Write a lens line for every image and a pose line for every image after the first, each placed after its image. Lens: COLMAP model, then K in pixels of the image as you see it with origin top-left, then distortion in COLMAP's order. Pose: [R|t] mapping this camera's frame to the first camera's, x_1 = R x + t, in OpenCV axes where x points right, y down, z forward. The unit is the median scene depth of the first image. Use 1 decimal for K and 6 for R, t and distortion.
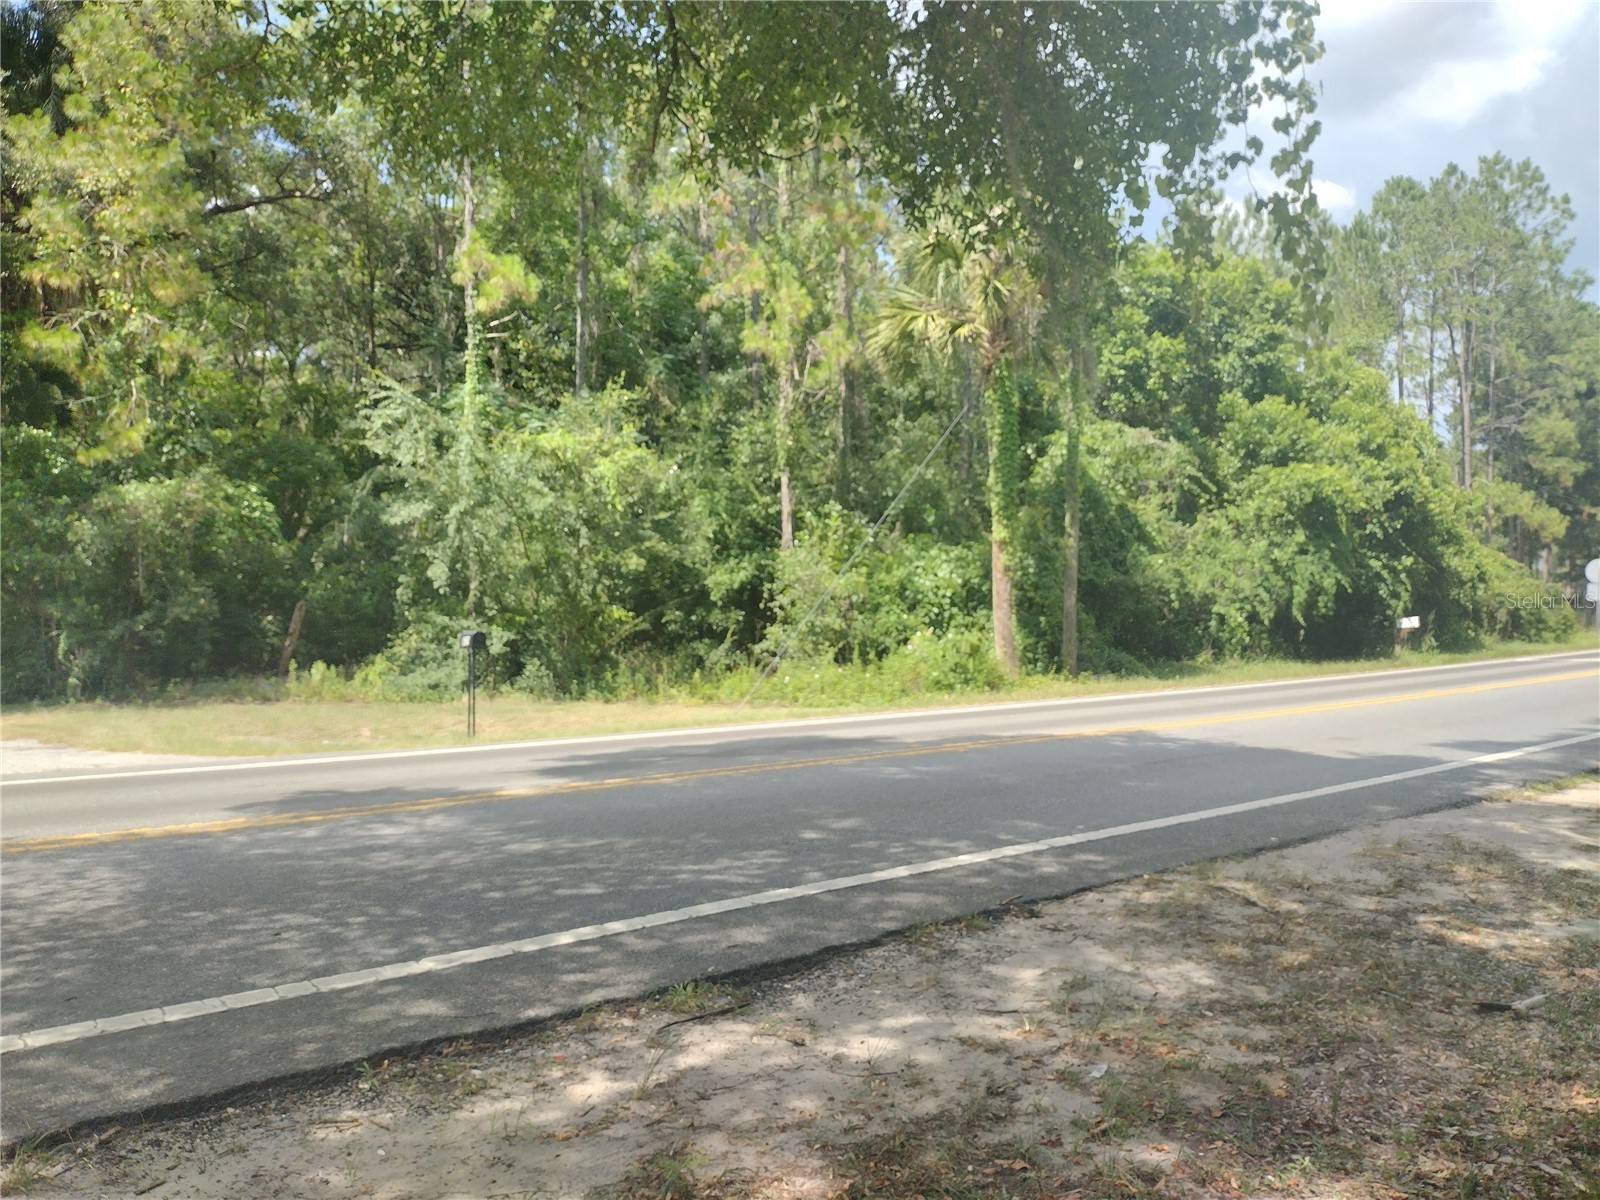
lens RADIAL K [[1184.2, 0, 800.0], [0, 1184.2, 600.0], [0, 0, 1]] dist [0.064940, -0.115439]
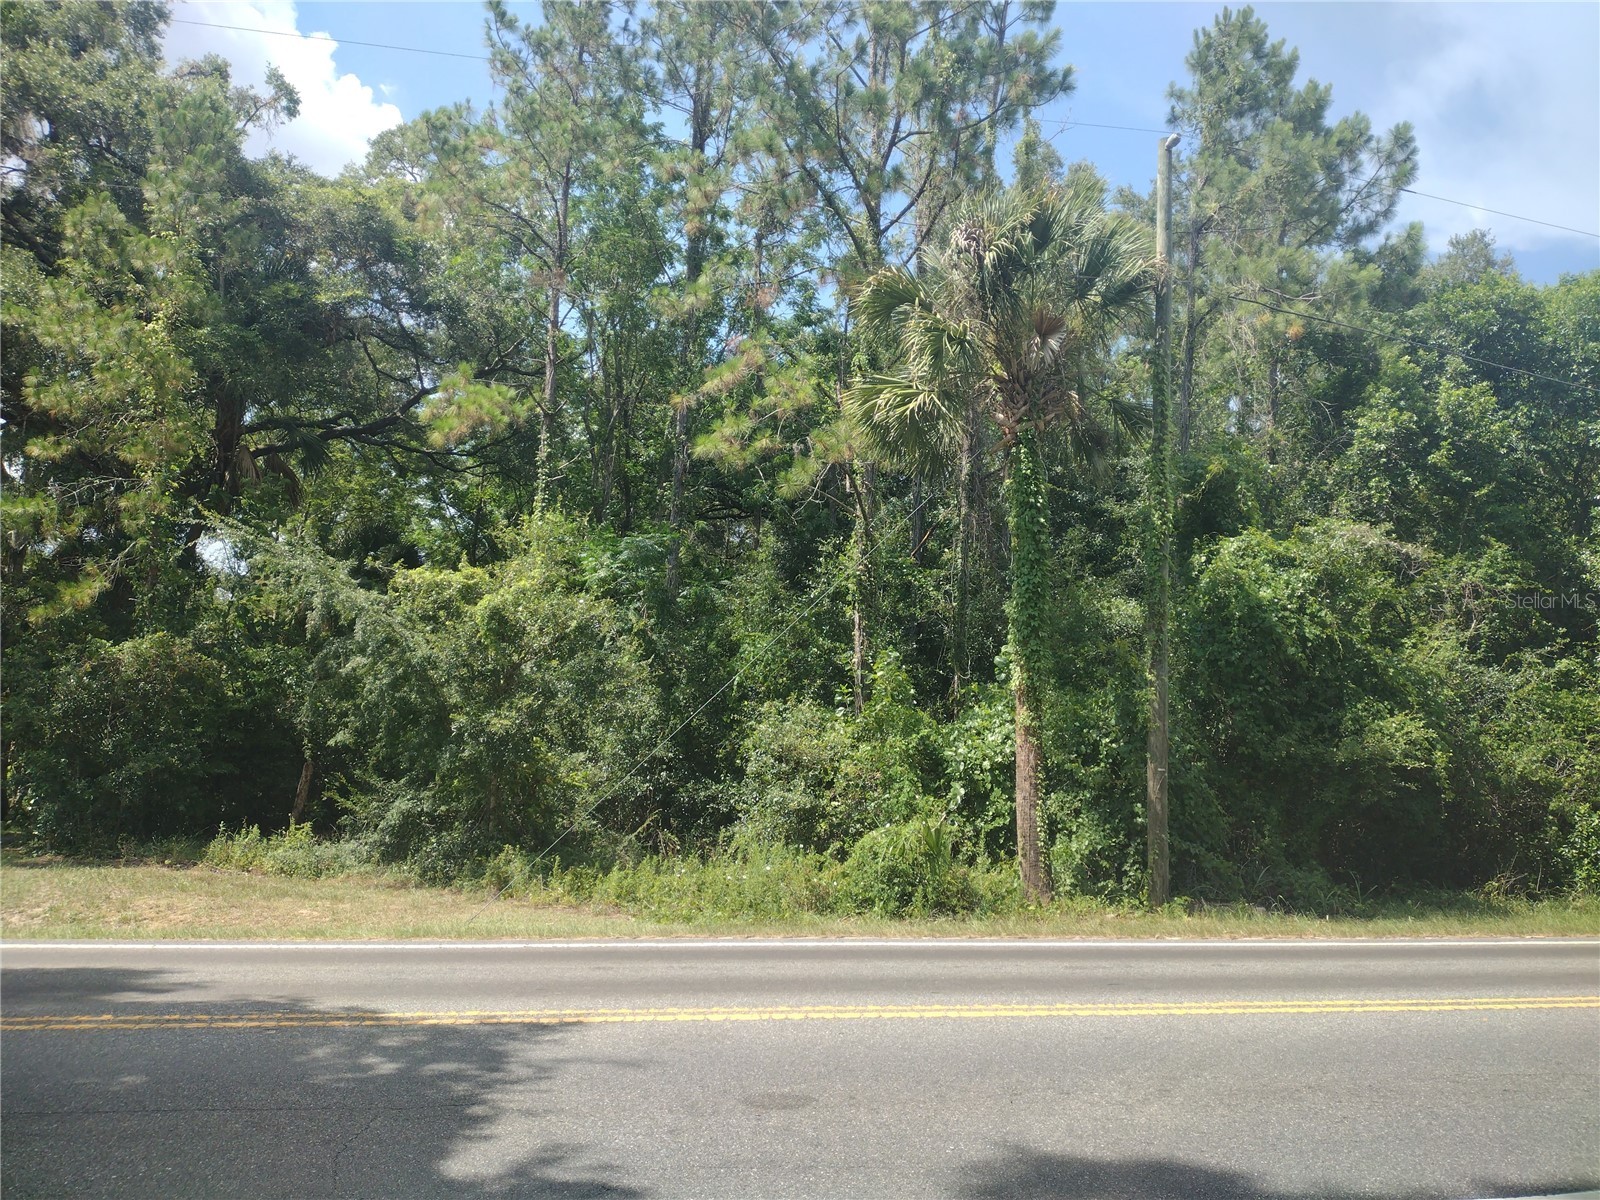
lens RADIAL K [[1184.2, 0, 800.0], [0, 1184.2, 600.0], [0, 0, 1]] dist [0.064940, -0.115439]
pose [[0.878210, -0.042831, -0.476354, 0.311659], [-0.026577, 0.990073, -0.138019, -0.002257], [0.477536, 0.133869, 0.868354, 0.271059]]
